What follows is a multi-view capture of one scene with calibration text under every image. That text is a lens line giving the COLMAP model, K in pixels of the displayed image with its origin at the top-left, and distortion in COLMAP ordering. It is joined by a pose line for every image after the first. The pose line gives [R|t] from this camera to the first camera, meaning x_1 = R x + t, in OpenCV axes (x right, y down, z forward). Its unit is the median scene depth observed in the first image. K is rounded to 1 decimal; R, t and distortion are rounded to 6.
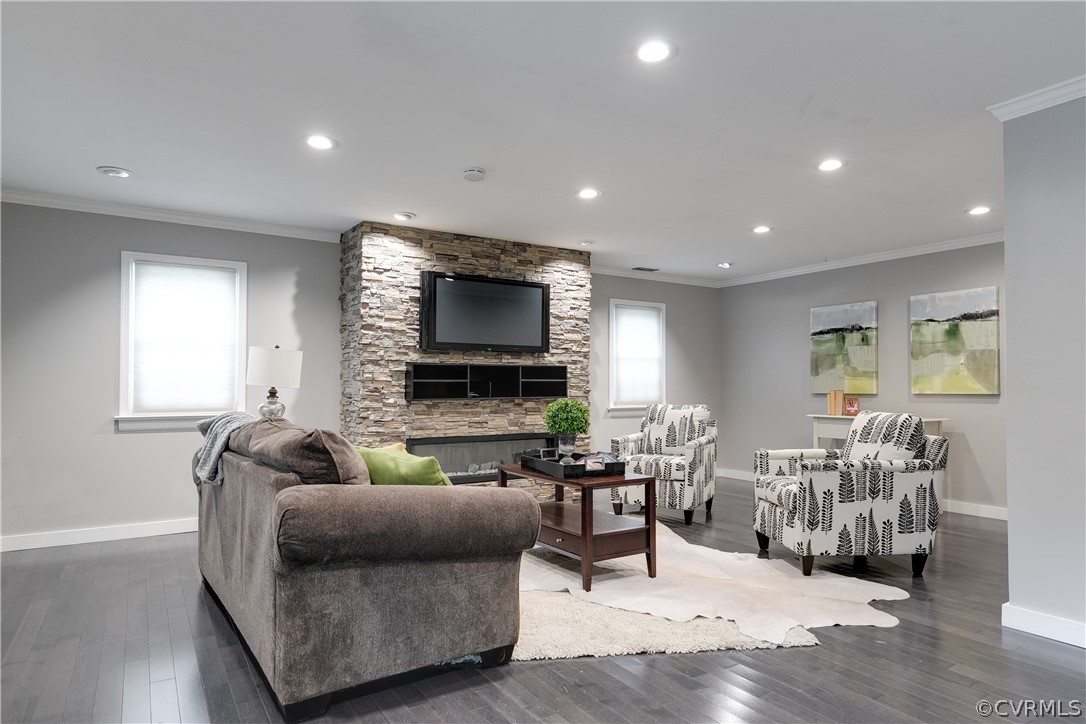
lens RADIAL K [[643.3, 0, 539.5], [0, 643.3, 369.9], [0, 0, 1]] dist [0.005530, -0.000618]
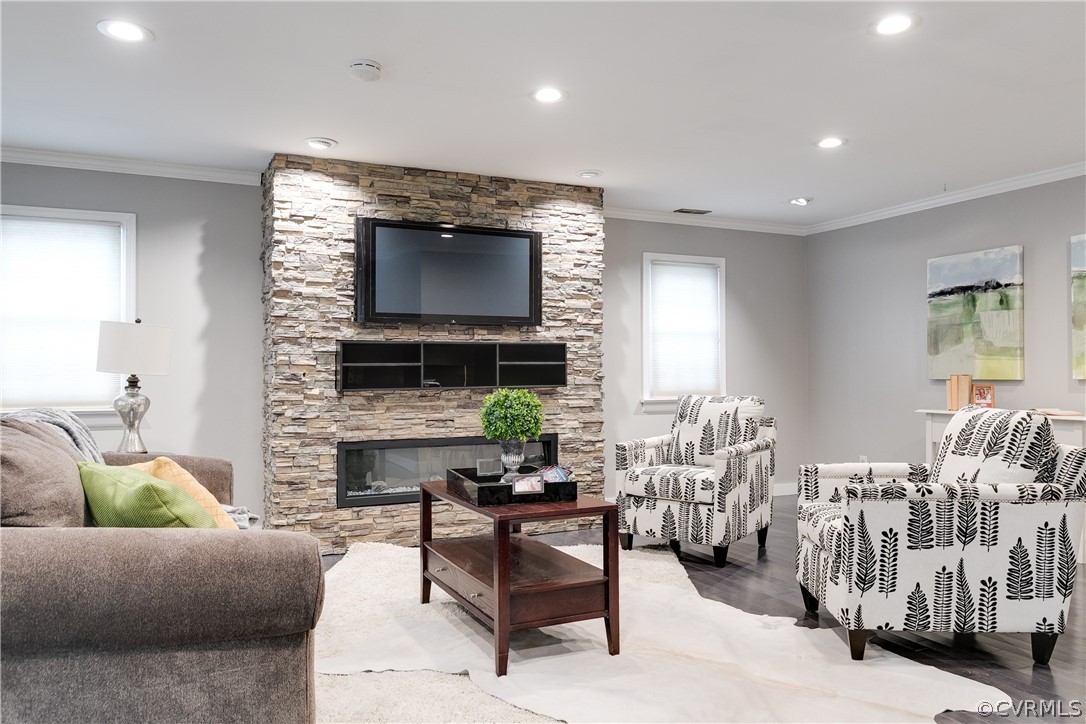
lens RADIAL K [[771.7, 0, 544.0], [0, 771.7, 359.4], [0, 0, 1]] dist [-0.005560, 0.004830]
pose [[0.991455, -0.007417, -0.130239, 0.151718], [0.008626, 0.999925, 0.008717, 0.004880], [0.130165, -0.009766, 0.991444, 0.140420]]
